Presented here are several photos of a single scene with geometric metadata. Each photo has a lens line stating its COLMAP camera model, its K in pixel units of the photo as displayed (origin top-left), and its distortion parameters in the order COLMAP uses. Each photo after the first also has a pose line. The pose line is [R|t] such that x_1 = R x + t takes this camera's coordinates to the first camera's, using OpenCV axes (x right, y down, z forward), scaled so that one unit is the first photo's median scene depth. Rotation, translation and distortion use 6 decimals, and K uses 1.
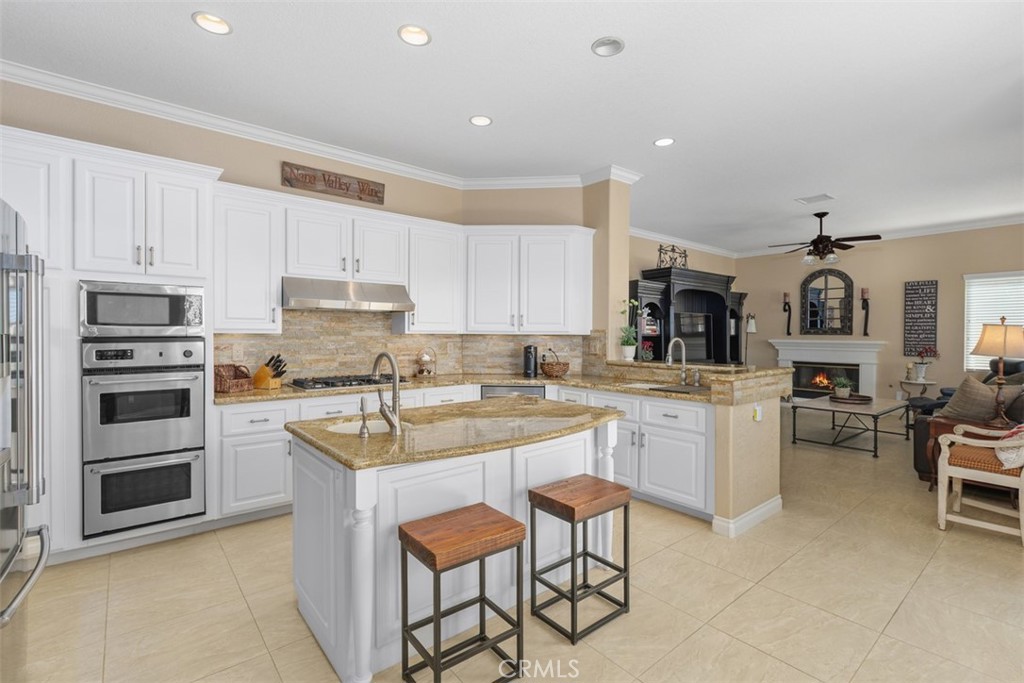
lens RADIAL K [[467.4, 0, 508.2], [0, 467.4, 343.5], [0, 0, 1]] dist [0.002556, -0.000873]
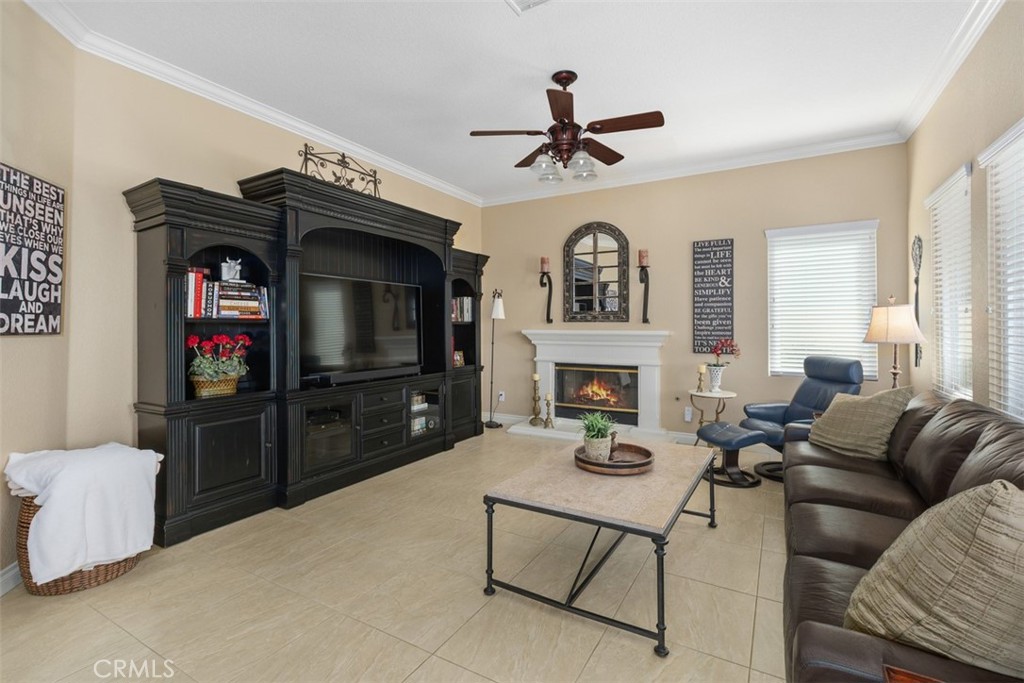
lens RADIAL K [[467.4, 0, 512.2], [0, 467.4, 331.7], [0, 0, 1]] dist [0.002556, -0.000873]
pose [[0.935130, -0.008261, 0.354208, 0.346667], [0.011413, 0.999912, -0.006810, -0.001597], [-0.354120, 0.010411, 0.935142, 0.439920]]
